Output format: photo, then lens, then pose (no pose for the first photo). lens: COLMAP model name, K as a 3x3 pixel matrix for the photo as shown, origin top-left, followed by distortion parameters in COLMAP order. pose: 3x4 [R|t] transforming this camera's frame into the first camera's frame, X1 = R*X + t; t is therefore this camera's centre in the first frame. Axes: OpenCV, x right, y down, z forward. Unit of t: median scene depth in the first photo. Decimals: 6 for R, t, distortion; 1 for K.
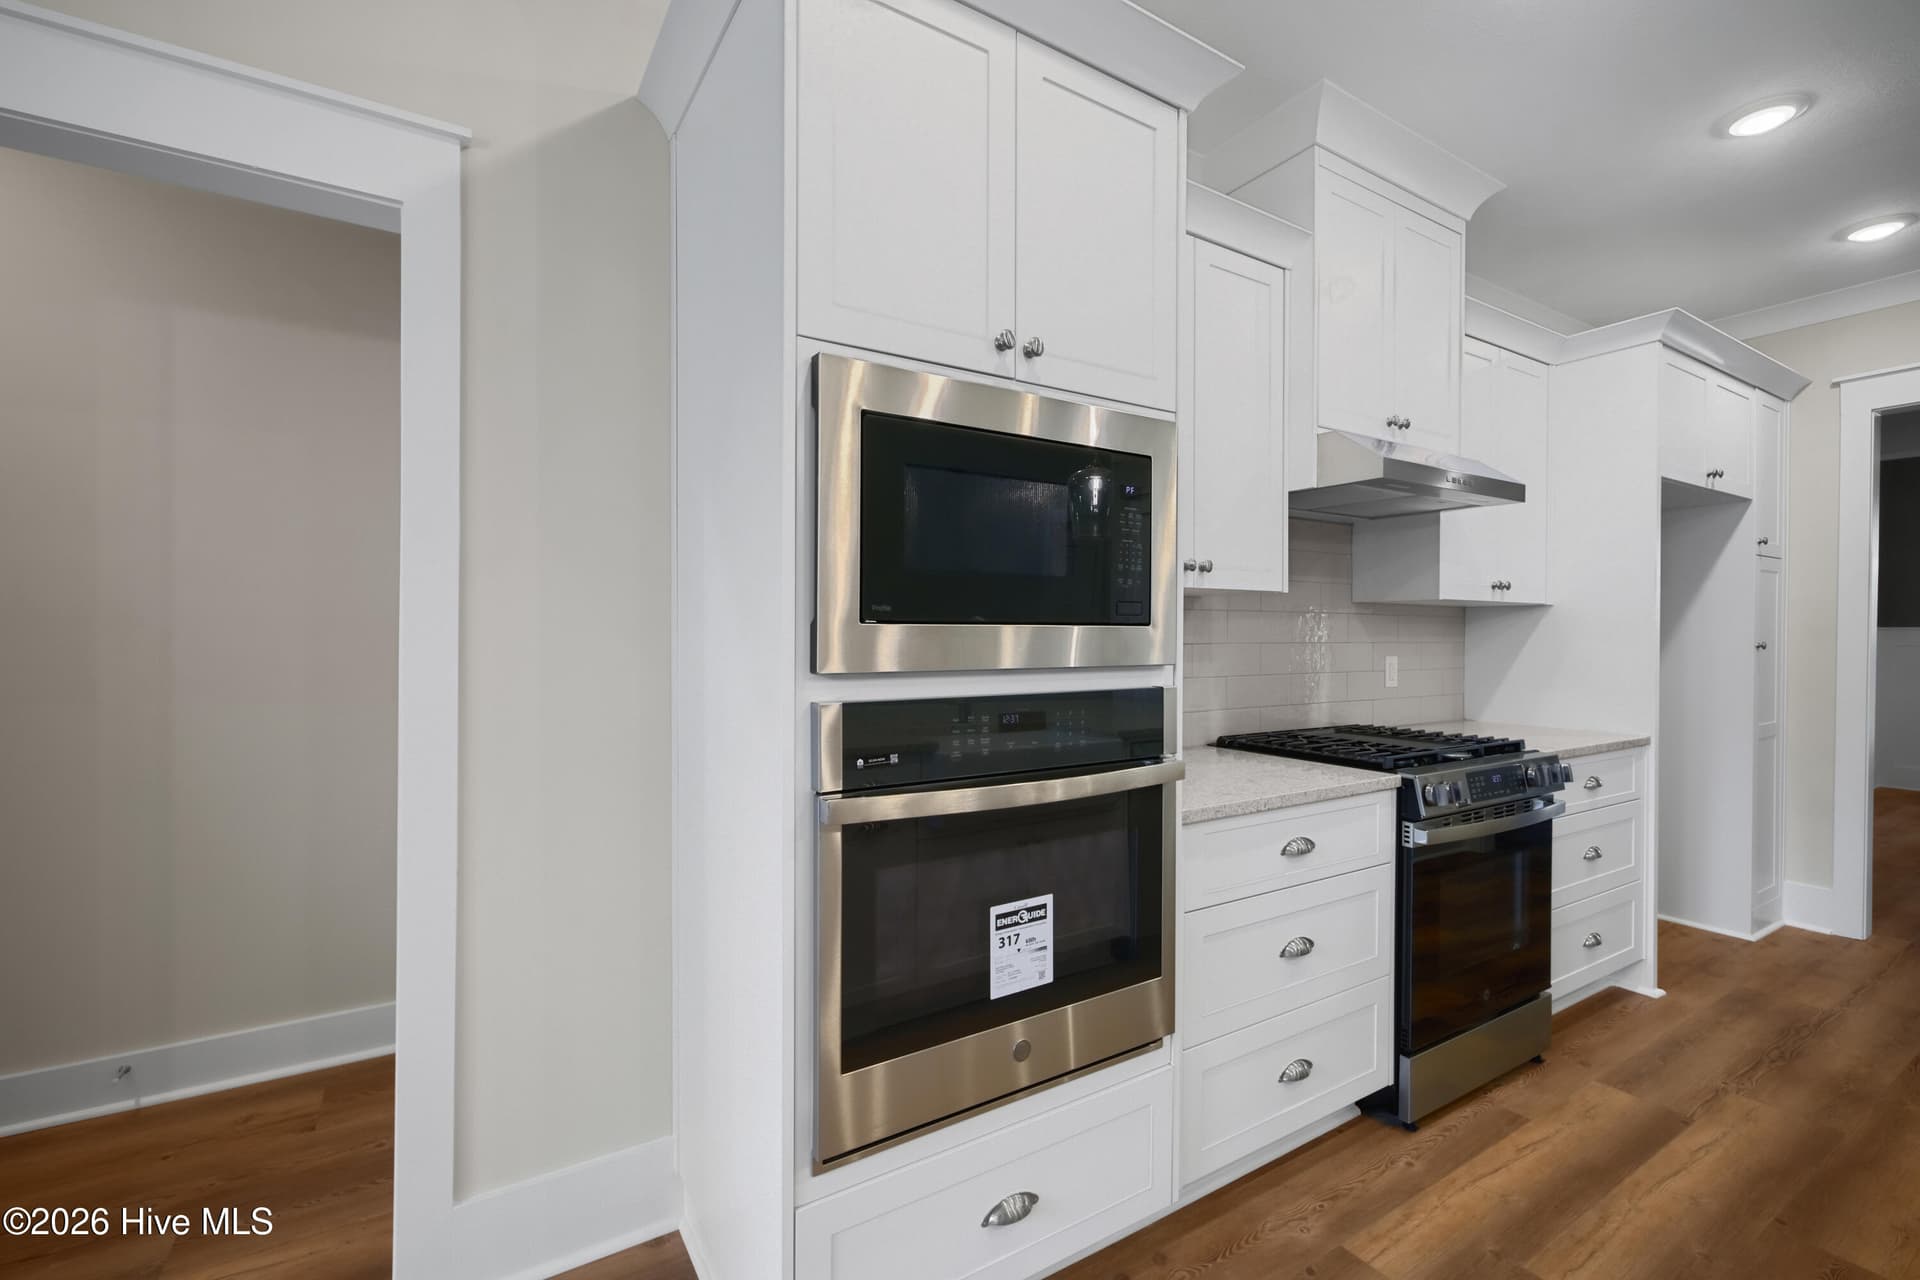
lens RADIAL K [[826.9, 0, 961.3], [0, 826.9, 639.9], [0, 0, 1]] dist [0.000758, 0.000037]
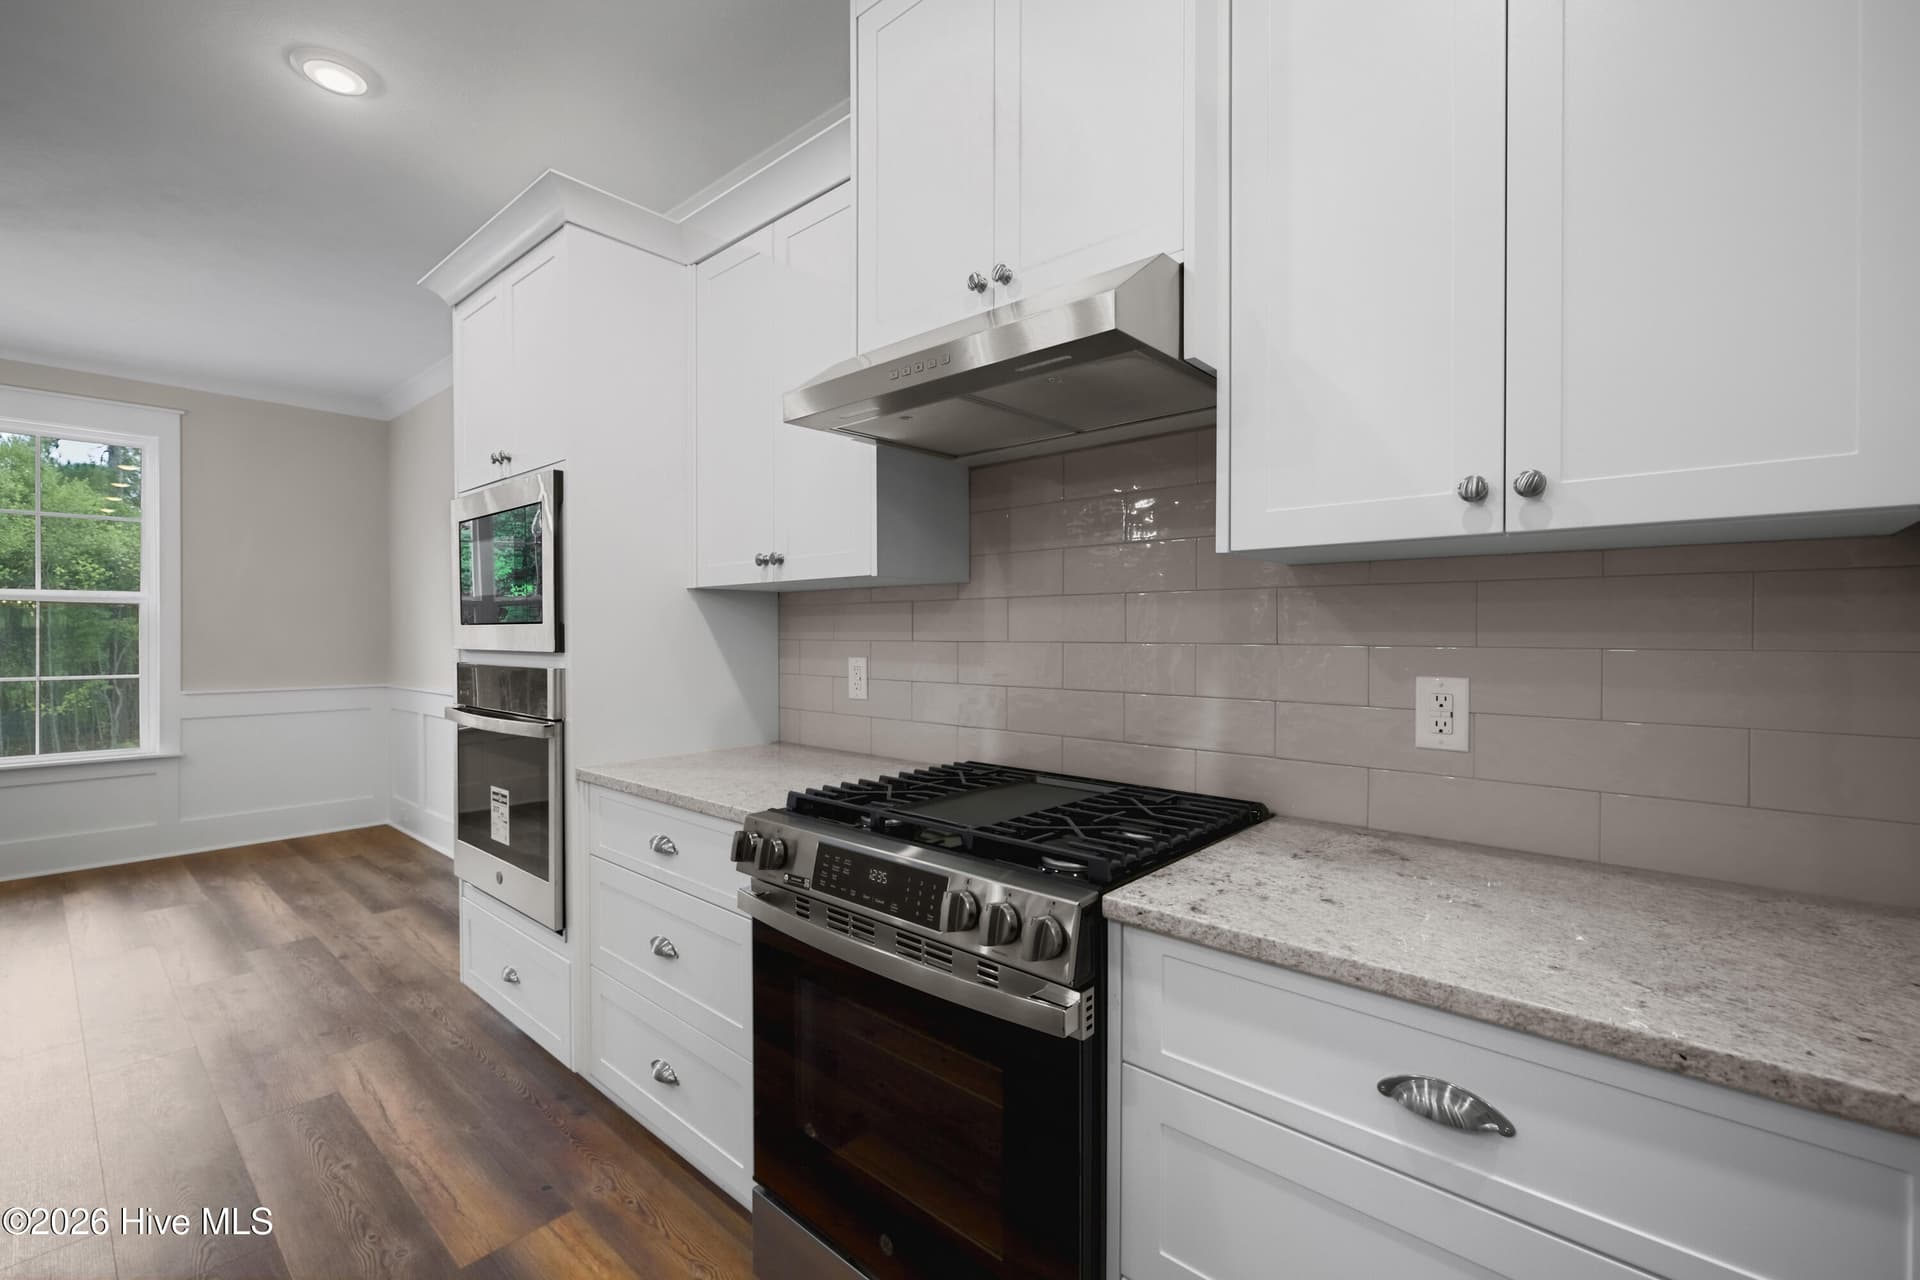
lens RADIAL K [[826.9, 0, 961.1], [0, 826.9, 643.6], [0, 0, 1]] dist [0.000758, 0.000037]
pose [[0.279023, 0.006210, -0.960264, 1.427179], [-0.008368, 0.999957, 0.004035, 0.003826], [0.960248, 0.006909, 0.279063, 1.046541]]
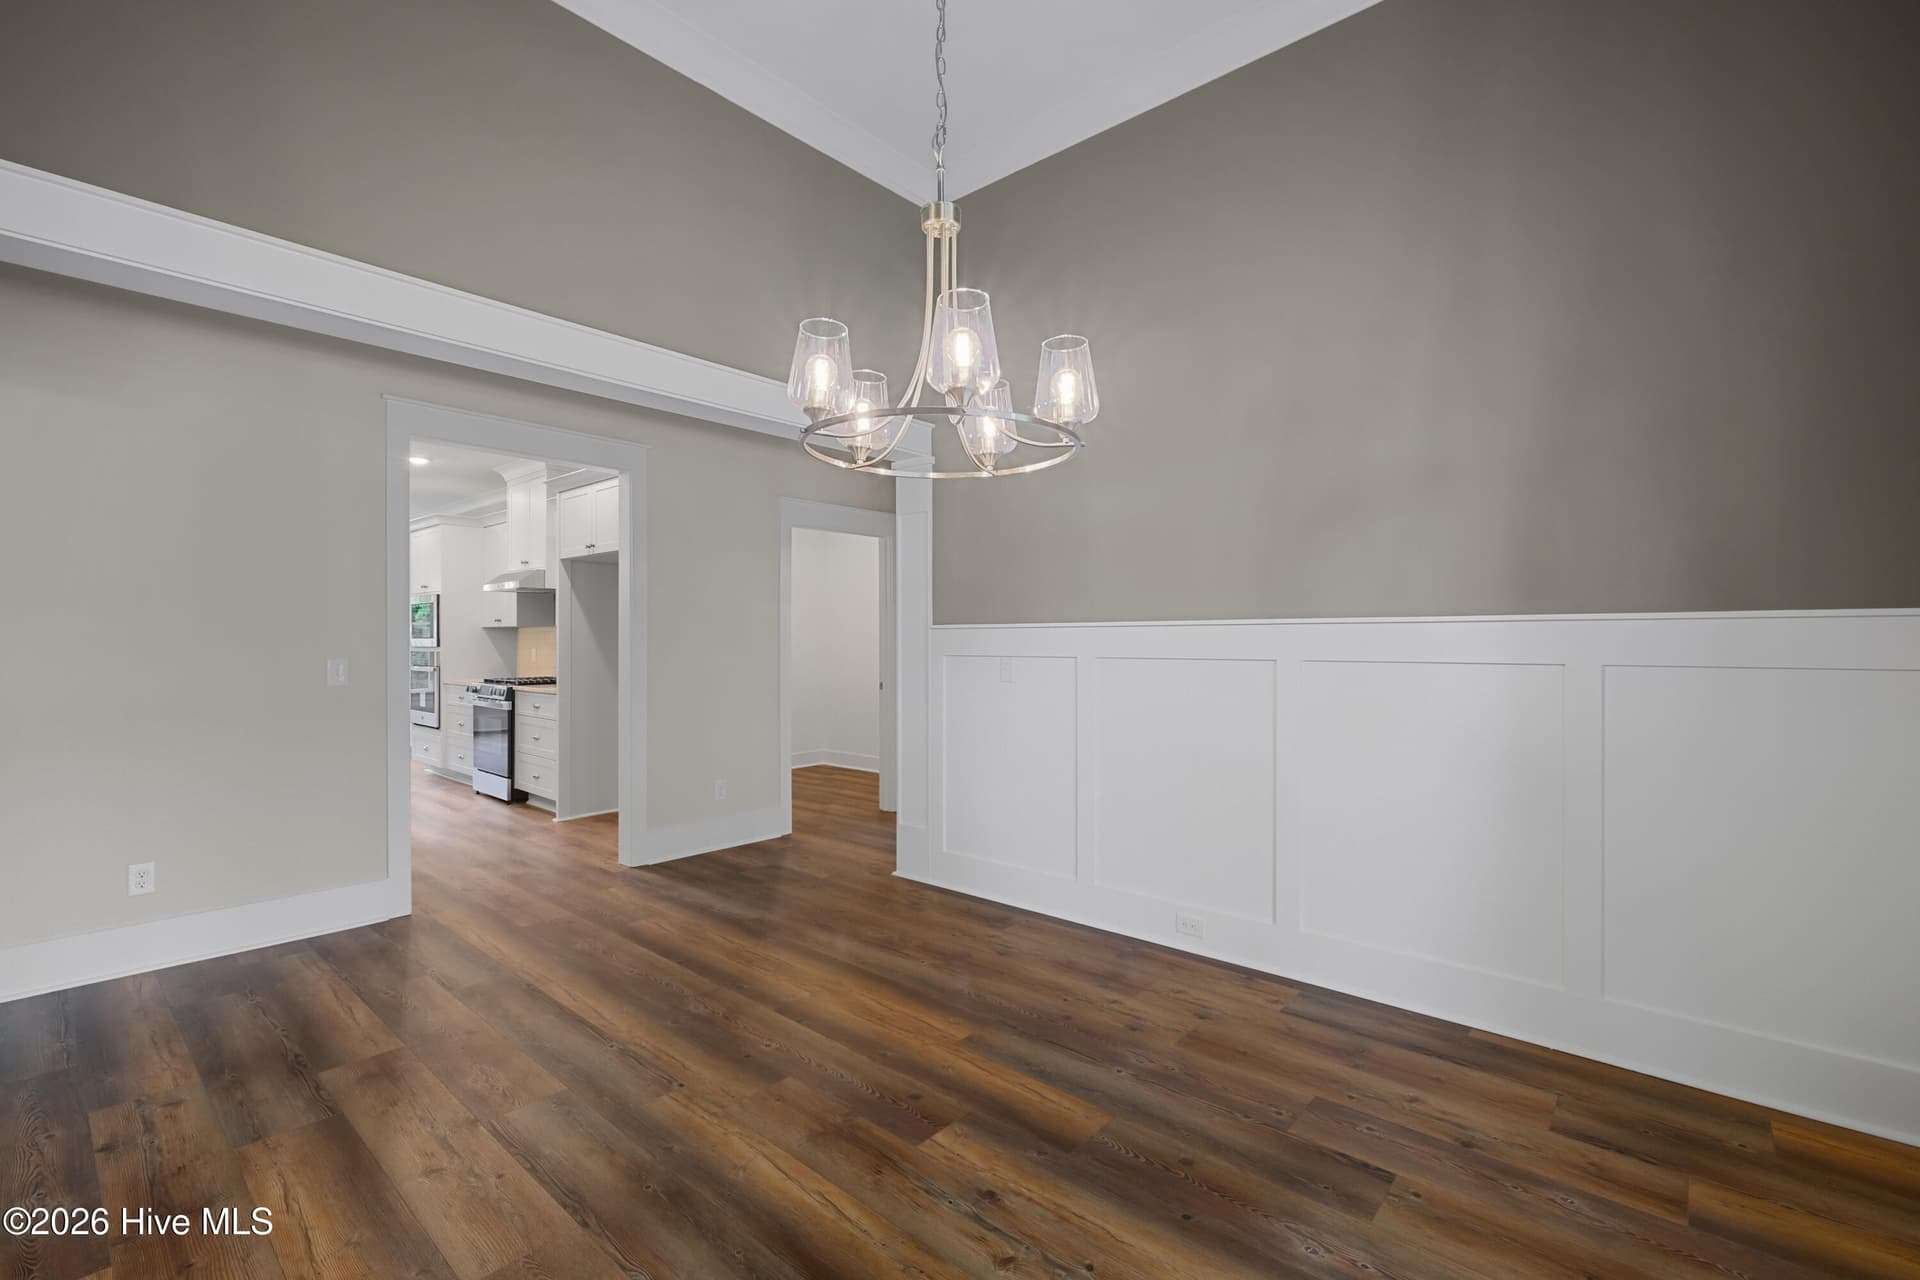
lens RADIAL K [[826.9, 0, 962.6], [0, 826.9, 629.7], [0, 0, 1]] dist [0.000758, 0.000037]
pose [[0.292920, -0.013828, -0.956037, 4.645368], [-0.010328, 0.999791, -0.017625, -0.011271], [0.956081, 0.015036, 0.292717, 2.054449]]
